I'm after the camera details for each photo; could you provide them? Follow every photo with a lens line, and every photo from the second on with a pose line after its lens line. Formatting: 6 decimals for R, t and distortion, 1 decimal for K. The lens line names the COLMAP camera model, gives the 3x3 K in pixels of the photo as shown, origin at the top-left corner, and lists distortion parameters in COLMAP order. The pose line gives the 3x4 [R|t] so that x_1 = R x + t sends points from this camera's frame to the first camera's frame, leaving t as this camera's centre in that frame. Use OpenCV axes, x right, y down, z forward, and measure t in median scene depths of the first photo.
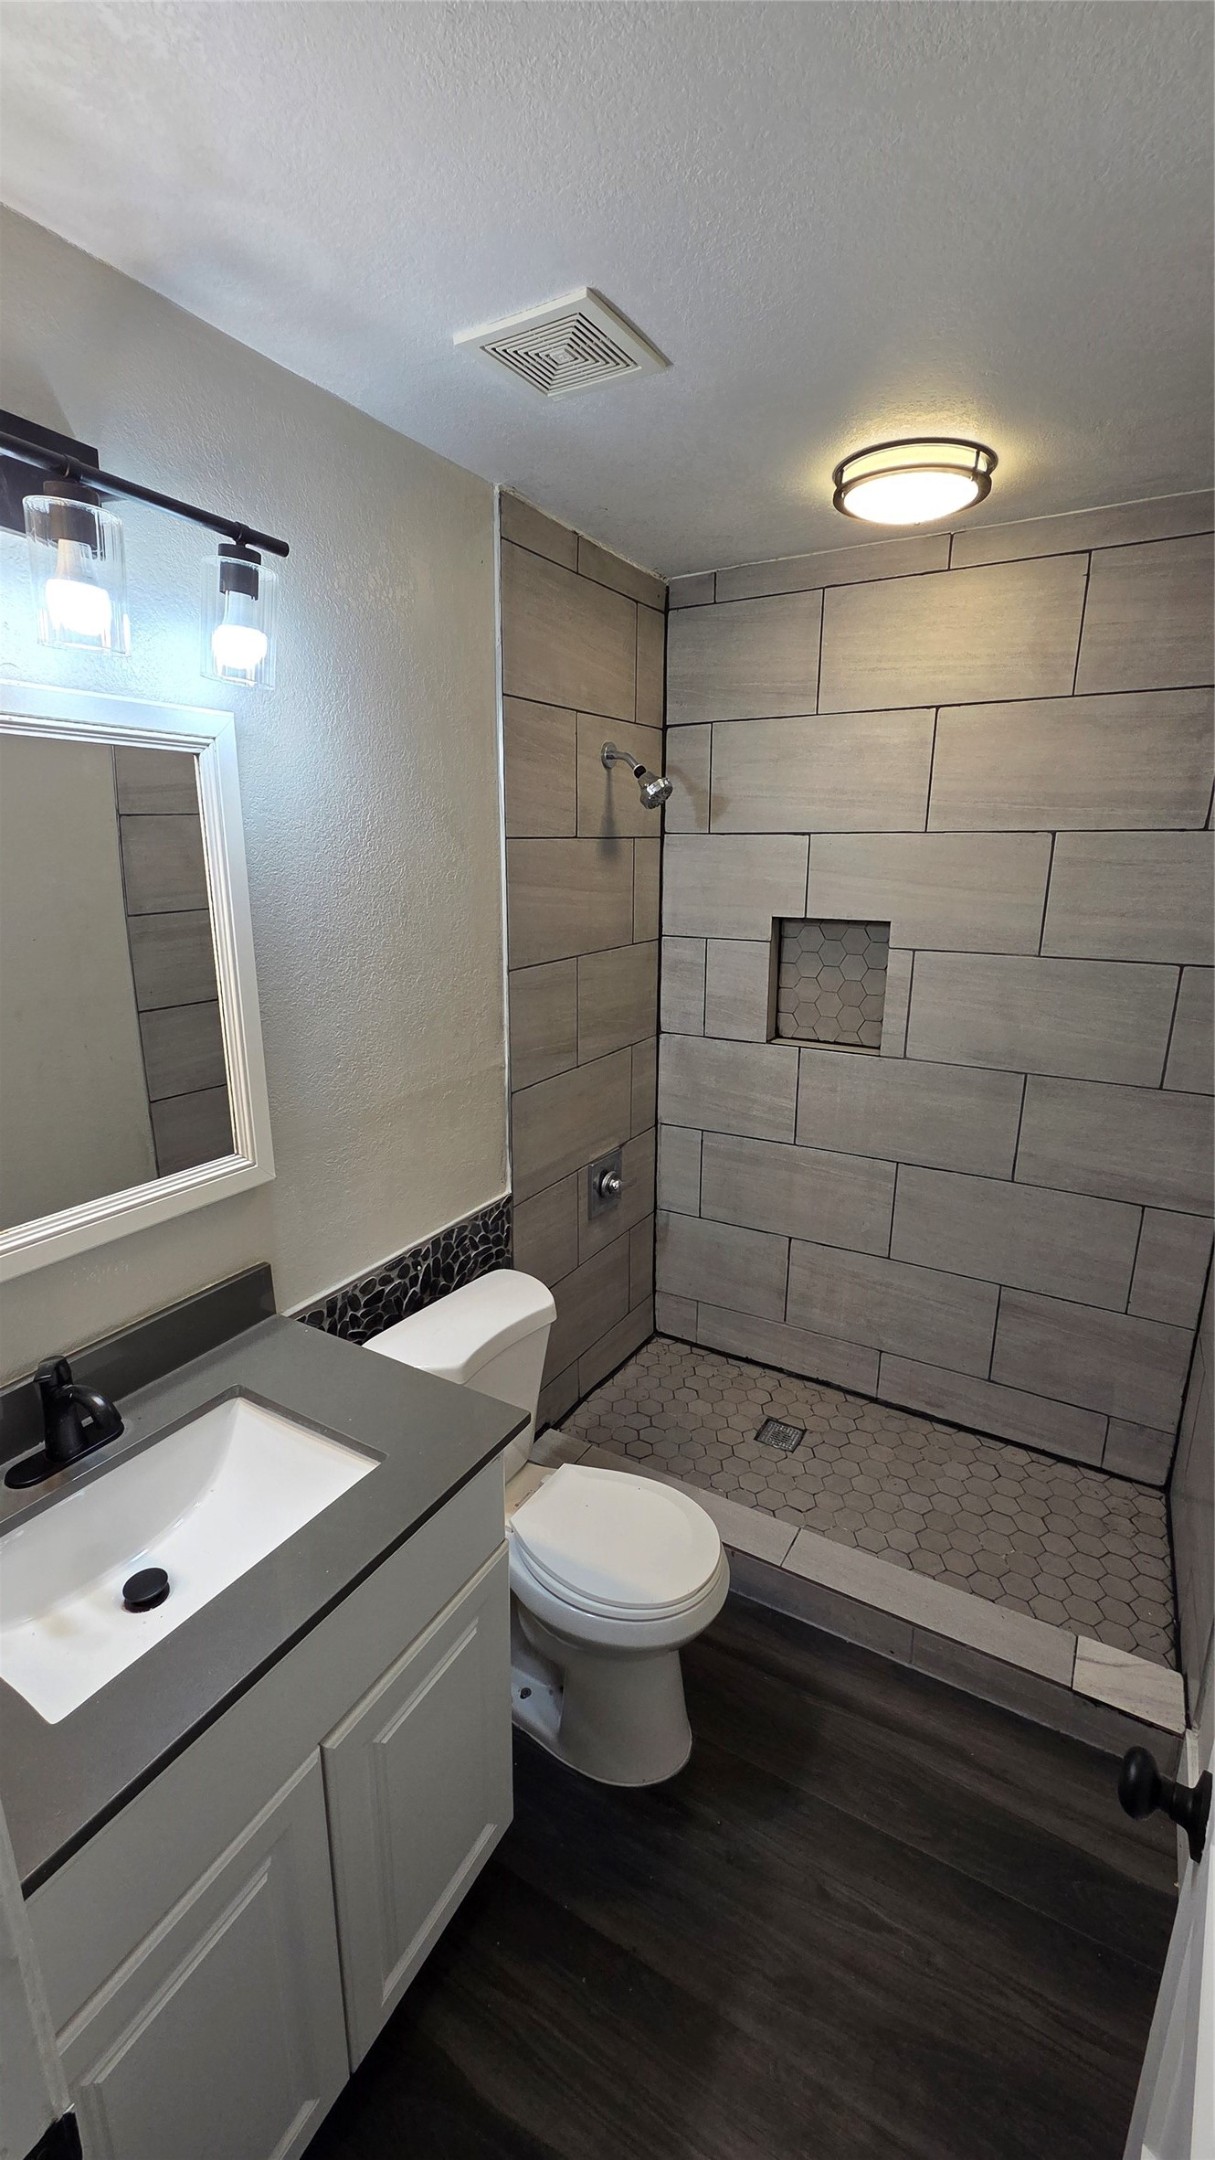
lens RADIAL K [[880.4, 0, 607.9], [0, 880.4, 1077.6], [0, 0, 1]] dist [0.004095, 0.000031]
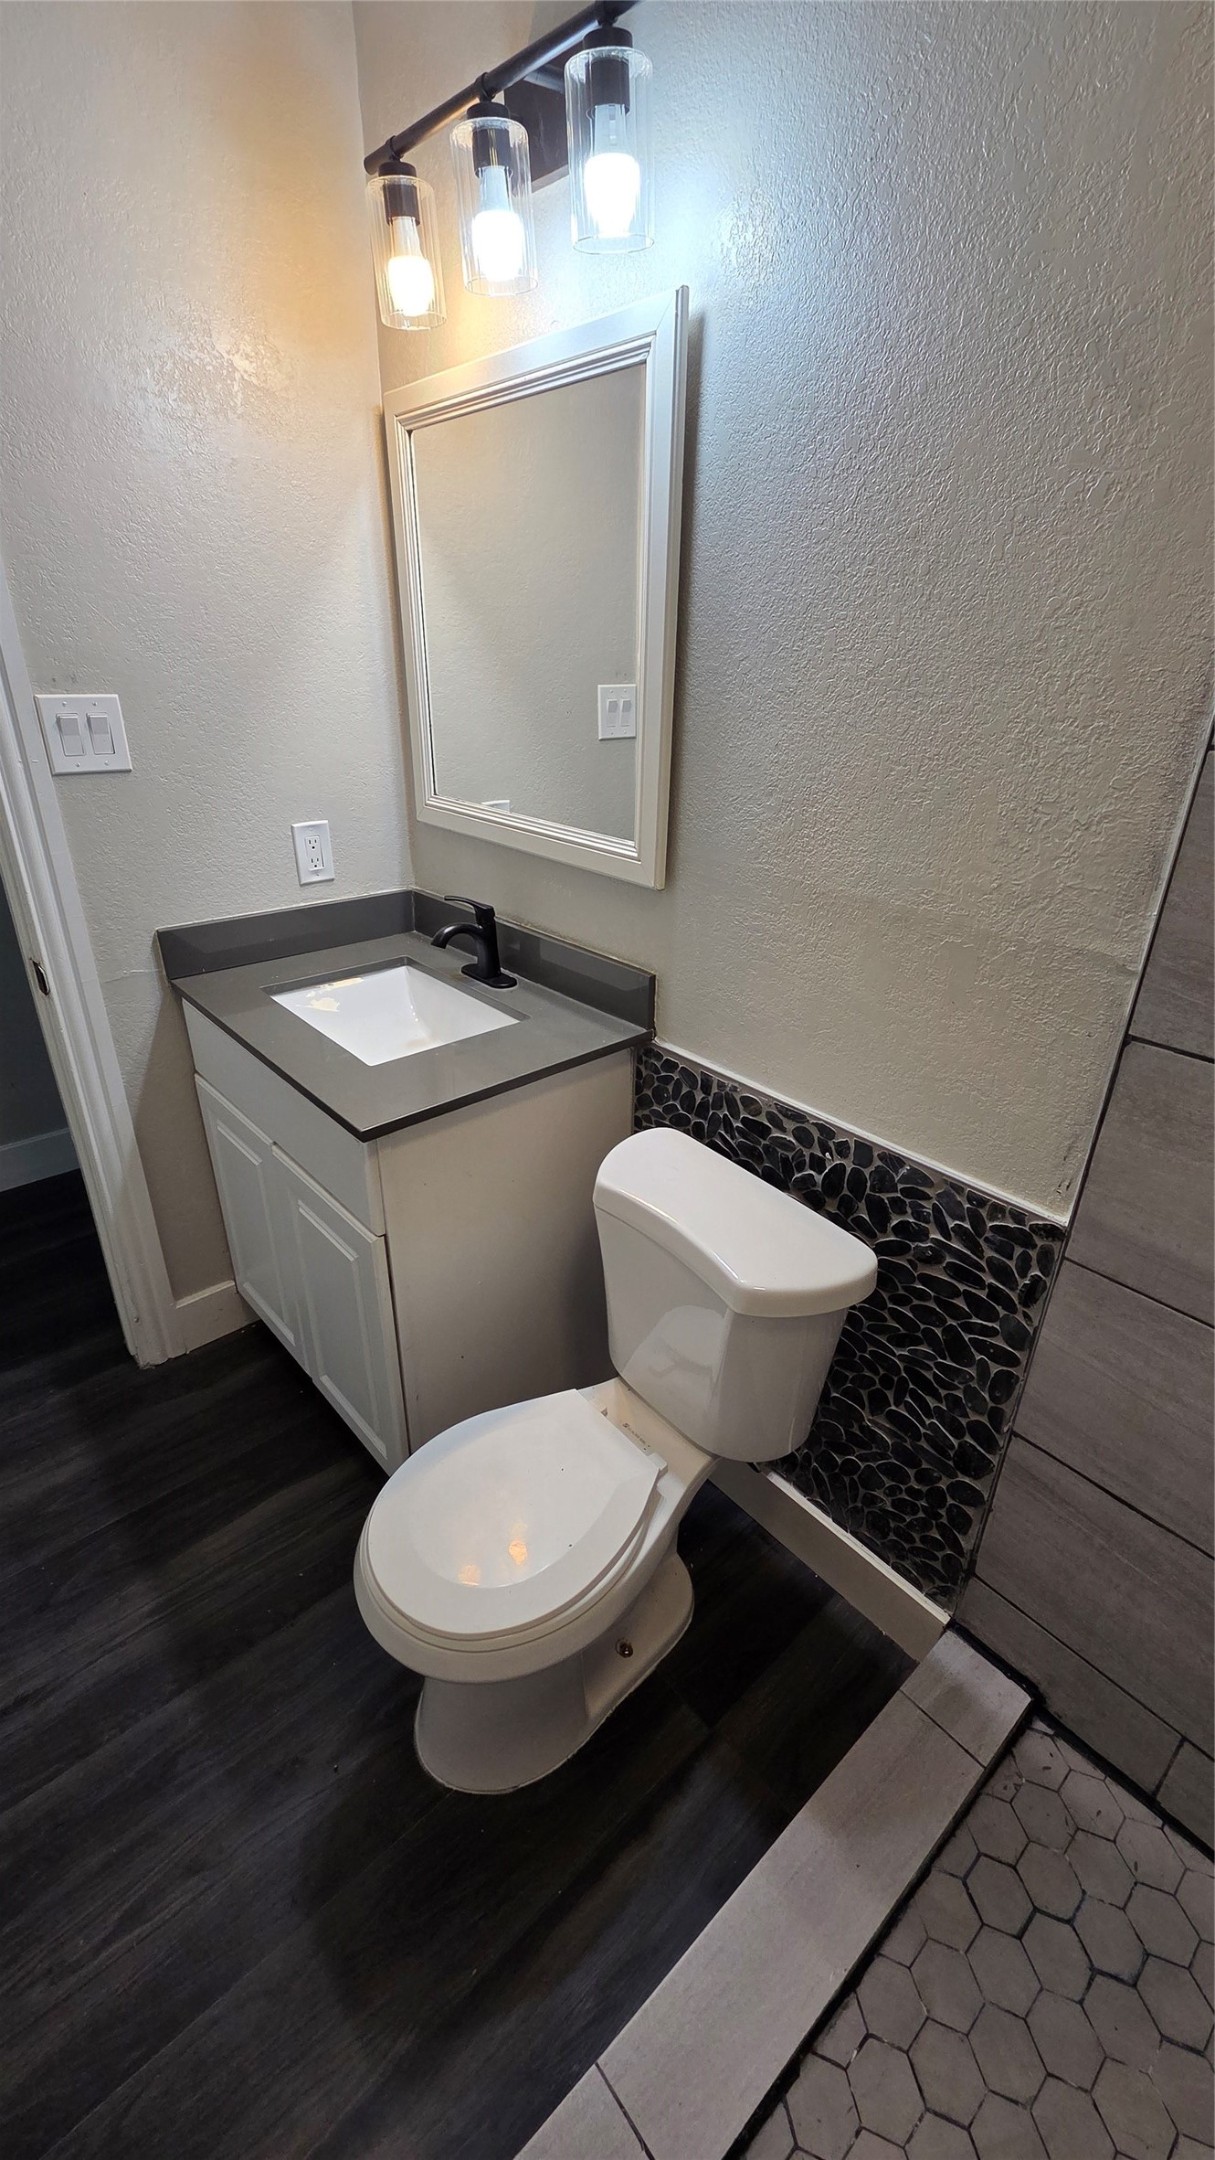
lens RADIAL K [[880.4, 0, 607.9], [0, 880.4, 1077.6], [0, 0, 1]] dist [0.004095, 0.000031]
pose [[-0.305434, 0.403680, -0.862411, 0.421501], [-0.269433, 0.832040, 0.484887, -0.127141], [0.913300, 0.380463, -0.145369, 0.940904]]
